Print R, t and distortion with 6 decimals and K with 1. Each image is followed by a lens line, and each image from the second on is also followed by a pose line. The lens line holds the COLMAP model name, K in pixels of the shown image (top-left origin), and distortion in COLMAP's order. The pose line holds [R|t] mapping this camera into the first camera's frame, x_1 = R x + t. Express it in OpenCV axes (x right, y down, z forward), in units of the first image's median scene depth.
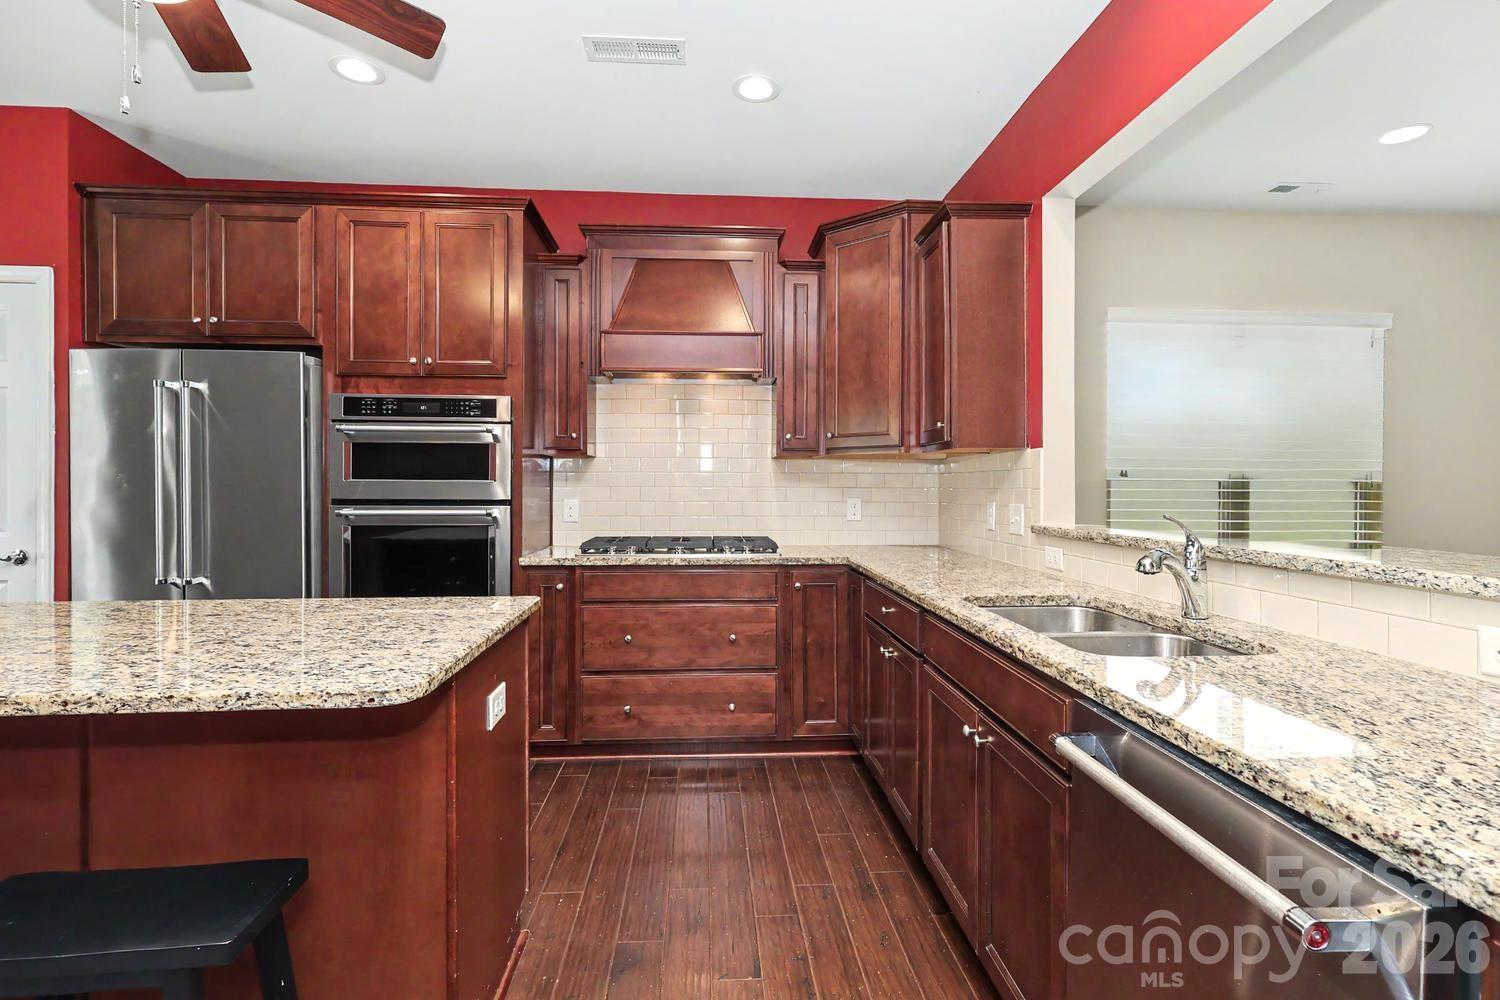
lens RADIAL K [[715.8, 0, 747.1], [0, 715.8, 487.4], [0, 0, 1]] dist [-0.003690, 0.001802]
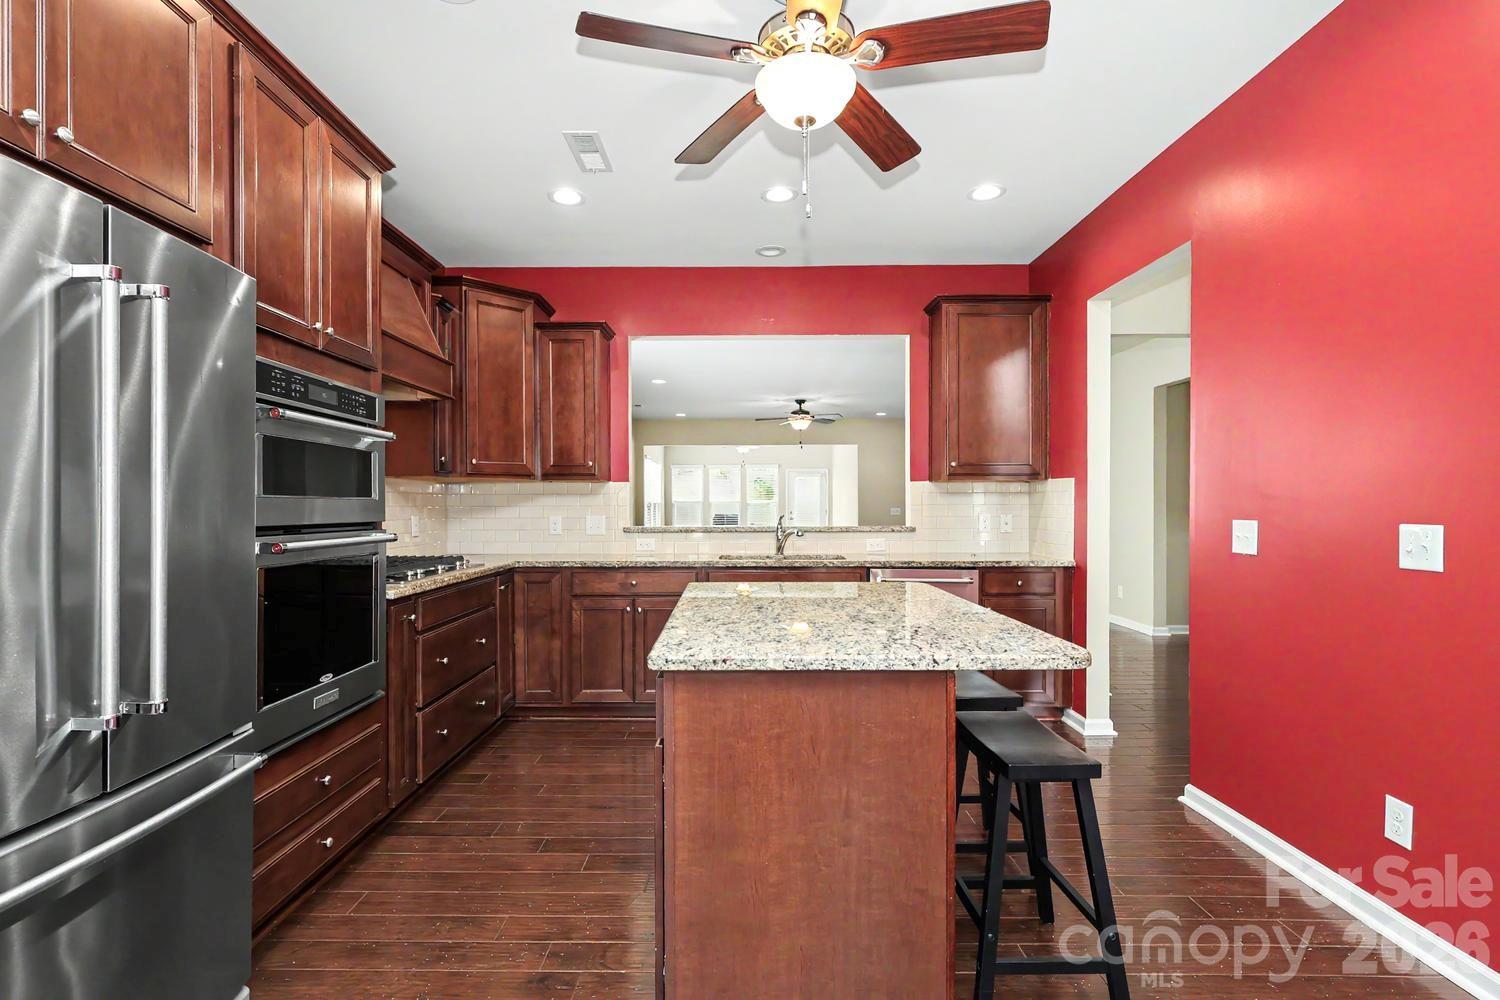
lens RADIAL K [[715.8, 0, 732.6], [0, 715.8, 507.4], [0, 0, 1]] dist [-0.003690, 0.001802]
pose [[0.090460, -0.004274, 0.995891, -1.119928], [0.006700, 0.999971, 0.003683, 0.000083], [-0.995878, 0.006339, 0.090486, 0.528826]]
